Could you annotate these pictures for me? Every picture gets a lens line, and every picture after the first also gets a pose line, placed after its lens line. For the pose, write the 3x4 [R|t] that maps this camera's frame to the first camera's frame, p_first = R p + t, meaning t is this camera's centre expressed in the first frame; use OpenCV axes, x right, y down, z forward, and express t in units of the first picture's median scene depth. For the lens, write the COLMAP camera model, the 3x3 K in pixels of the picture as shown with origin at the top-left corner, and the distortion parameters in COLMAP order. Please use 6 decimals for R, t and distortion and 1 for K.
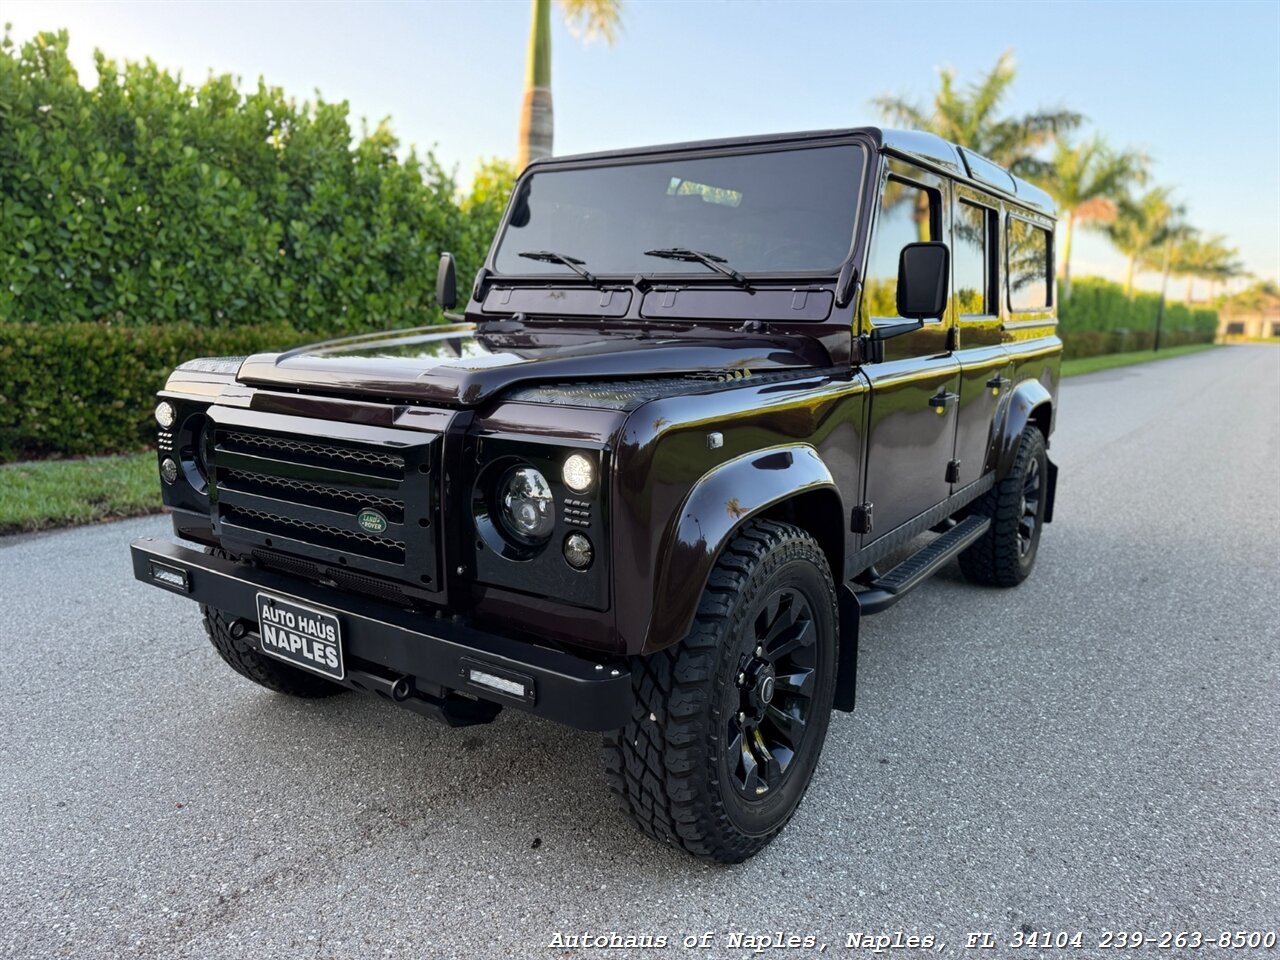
lens RADIAL K [[899.3, 0, 641.7], [0, 899.3, 474.1], [0, 0, 1]] dist [0.031016, -0.036379]
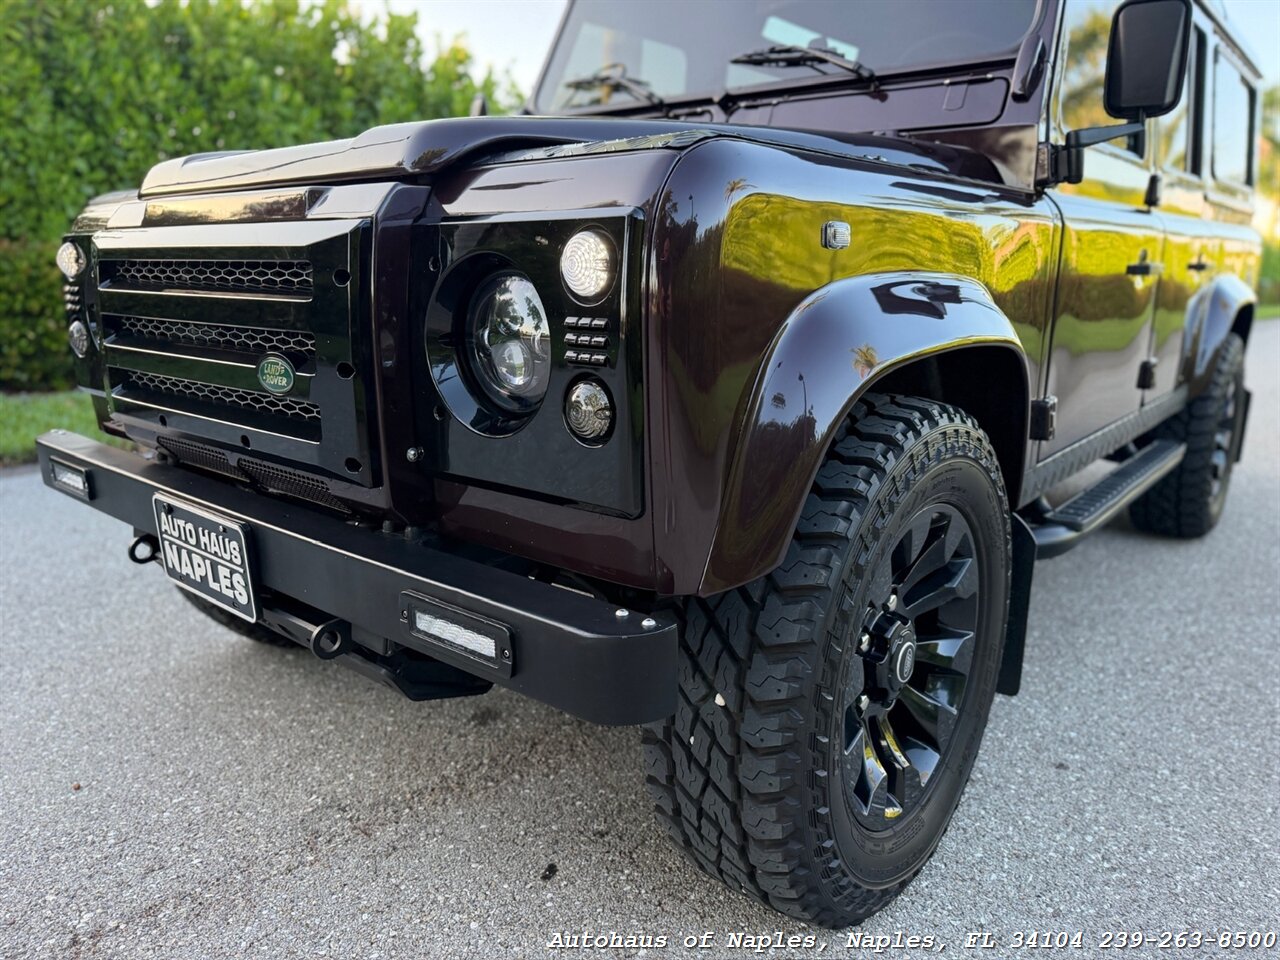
lens RADIAL K [[899.3, 0, 639.4], [0, 899.3, 484.0], [0, 0, 1]] dist [0.031016, -0.036379]
pose [[0.994372, 0.015166, -0.104851, 0.016299], [-0.009569, 0.998513, 0.053676, 0.077755], [0.105509, -0.052370, 0.993038, 0.334846]]
